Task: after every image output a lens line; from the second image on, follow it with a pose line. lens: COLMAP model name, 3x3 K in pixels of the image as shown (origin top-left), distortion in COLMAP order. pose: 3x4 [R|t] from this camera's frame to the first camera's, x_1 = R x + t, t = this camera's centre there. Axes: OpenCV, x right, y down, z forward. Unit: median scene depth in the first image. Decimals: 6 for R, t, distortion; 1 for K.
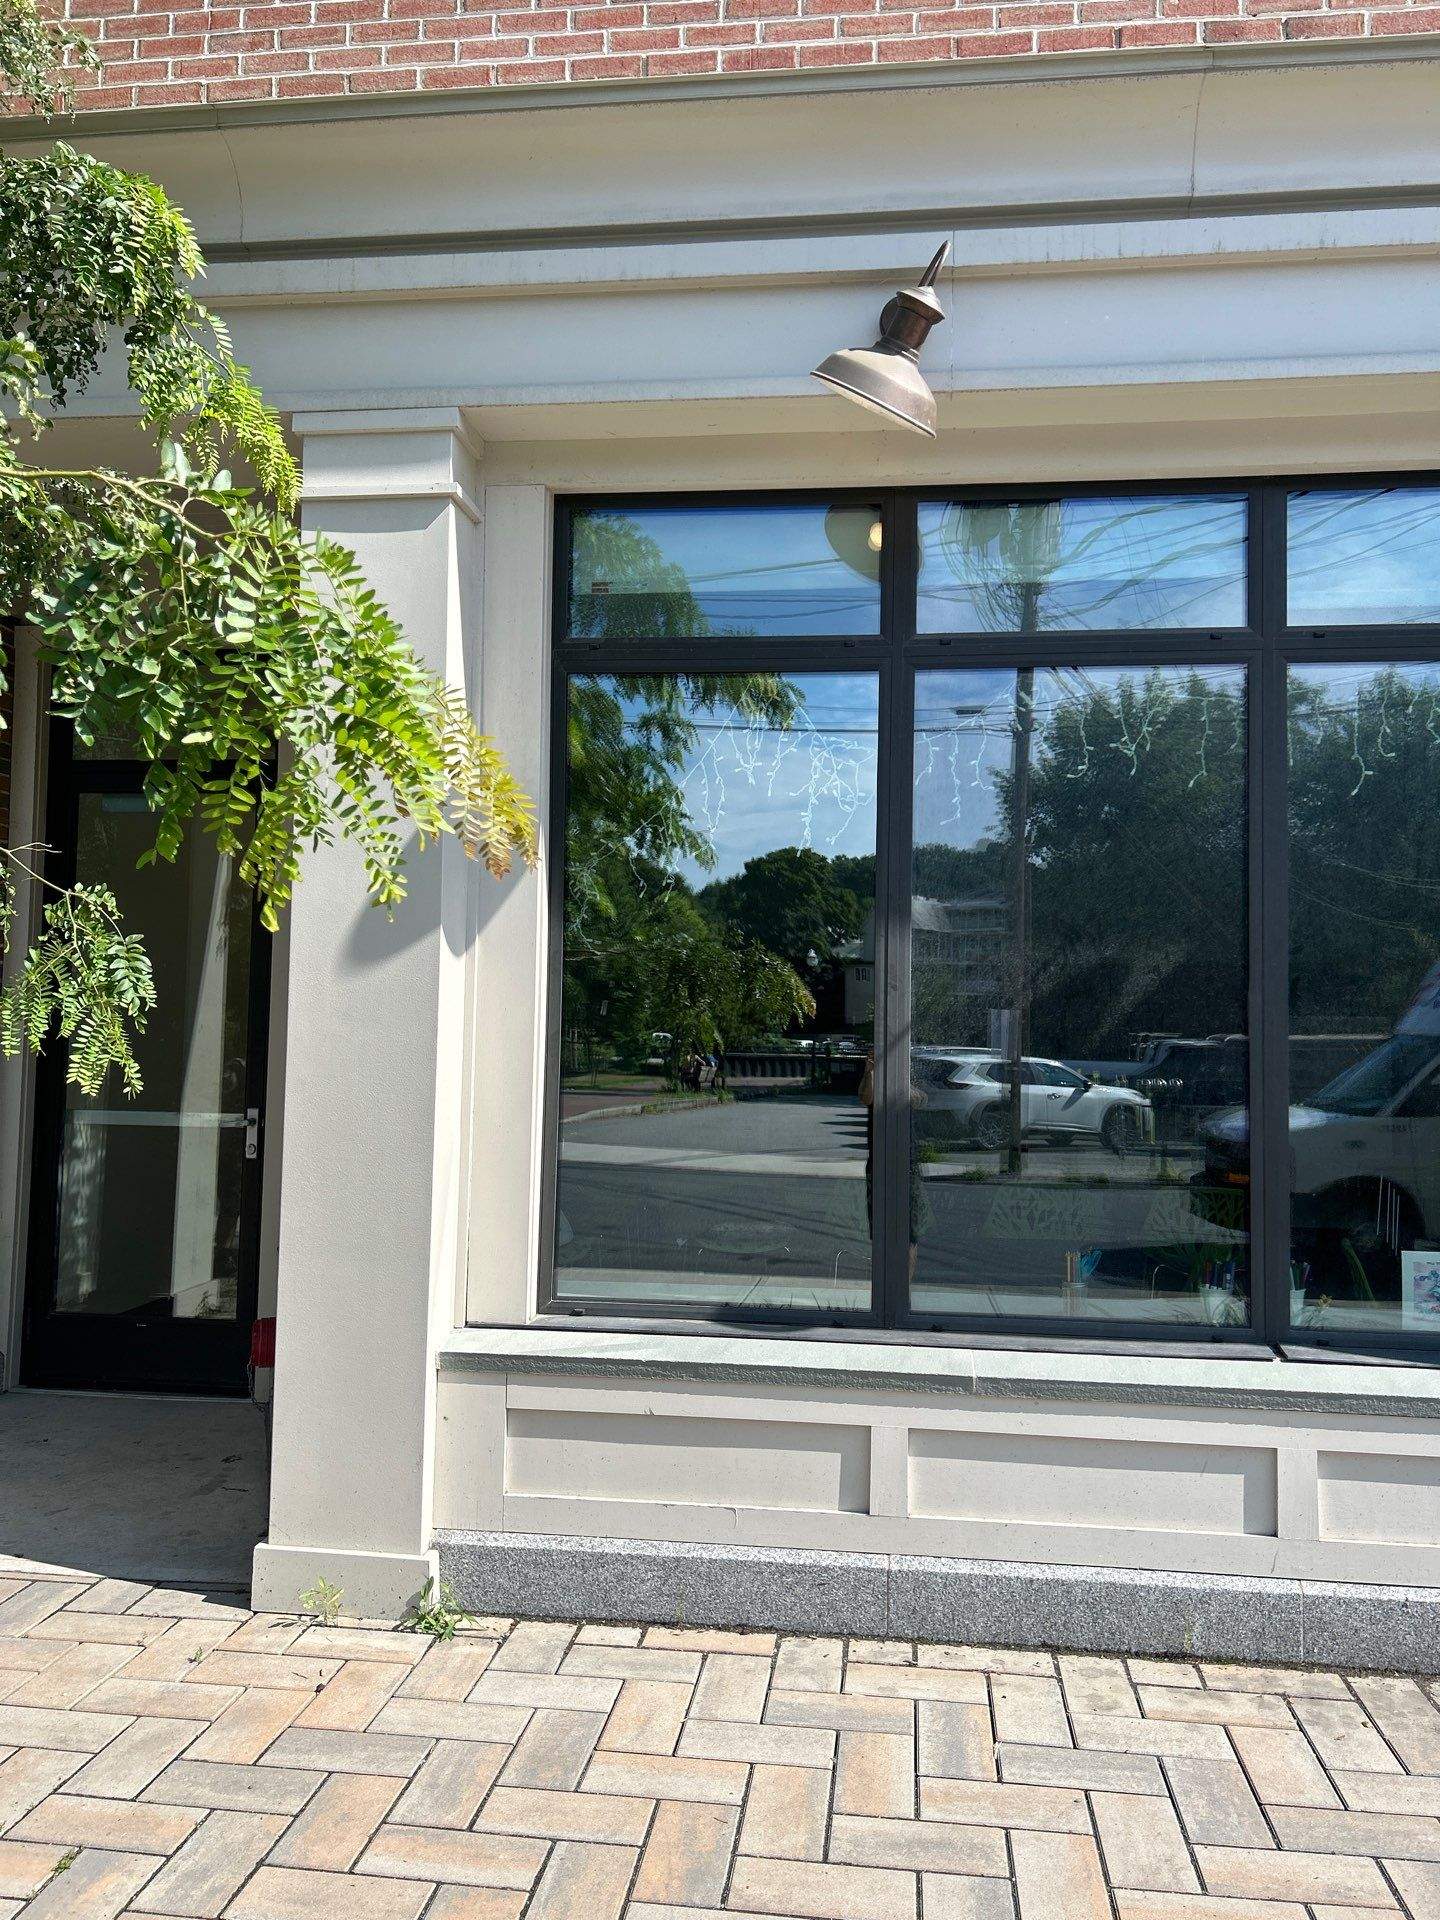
lens RADIAL K [[1448.2, 0, 720.0], [0, 1448.2, 960.0], [0, 0, 1]] dist [0.066038, 0.000021]
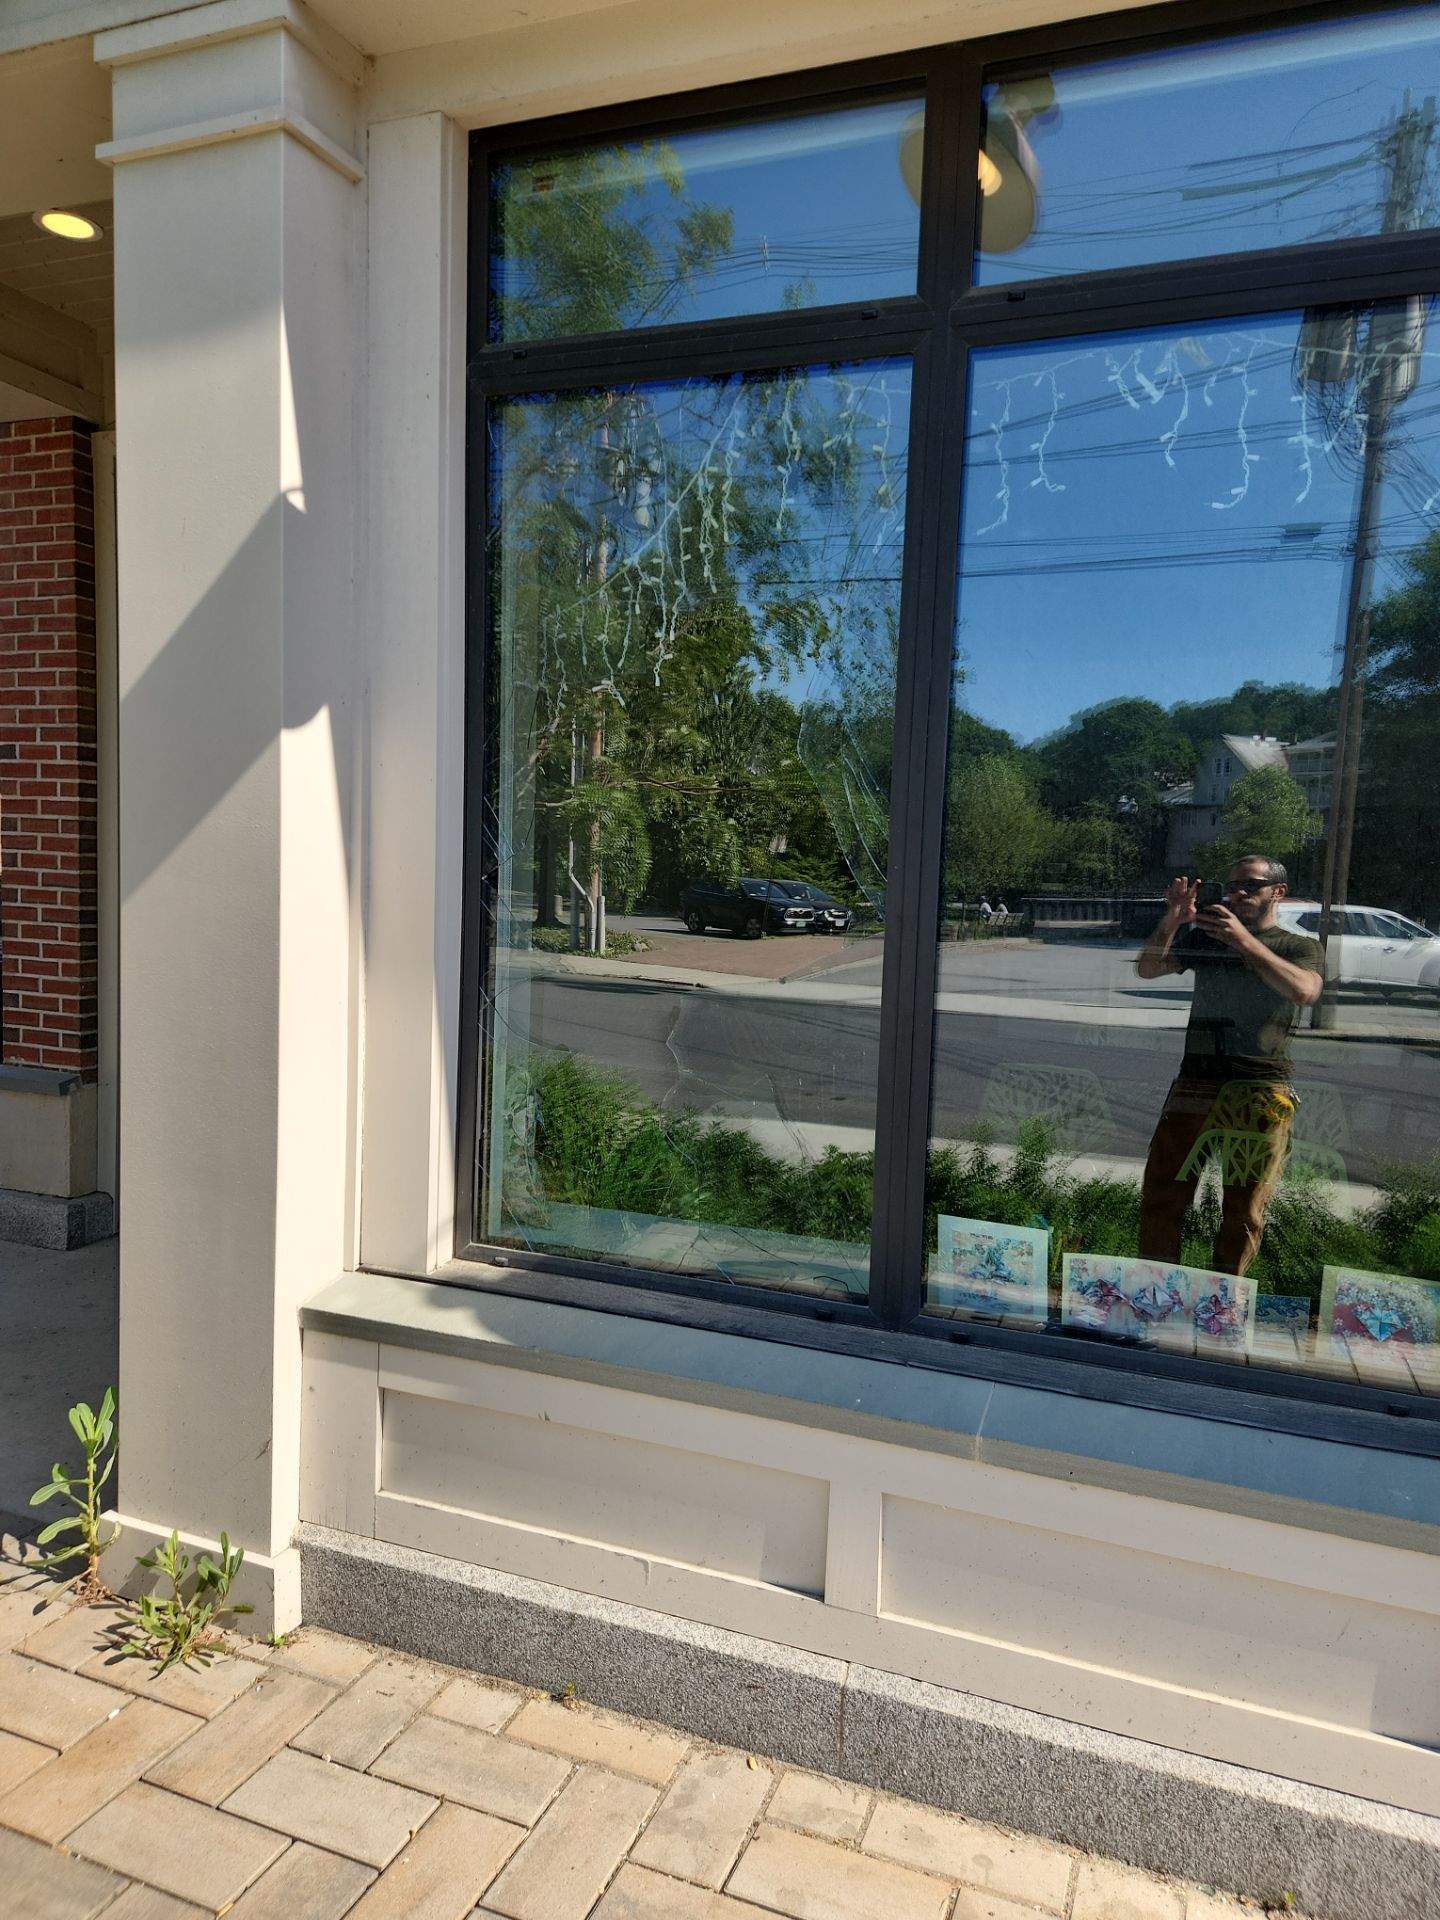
lens RADIAL K [[1303.4, 0, 720.0], [0, 1303.4, 960.0], [0, 0, 1]] dist [0.071373, -0.045587]
pose [[0.969592, 0.032960, -0.242499, 0.194376], [-0.004067, 0.992922, 0.118697, 0.000701], [0.244695, -0.114101, 0.962863, 0.411866]]
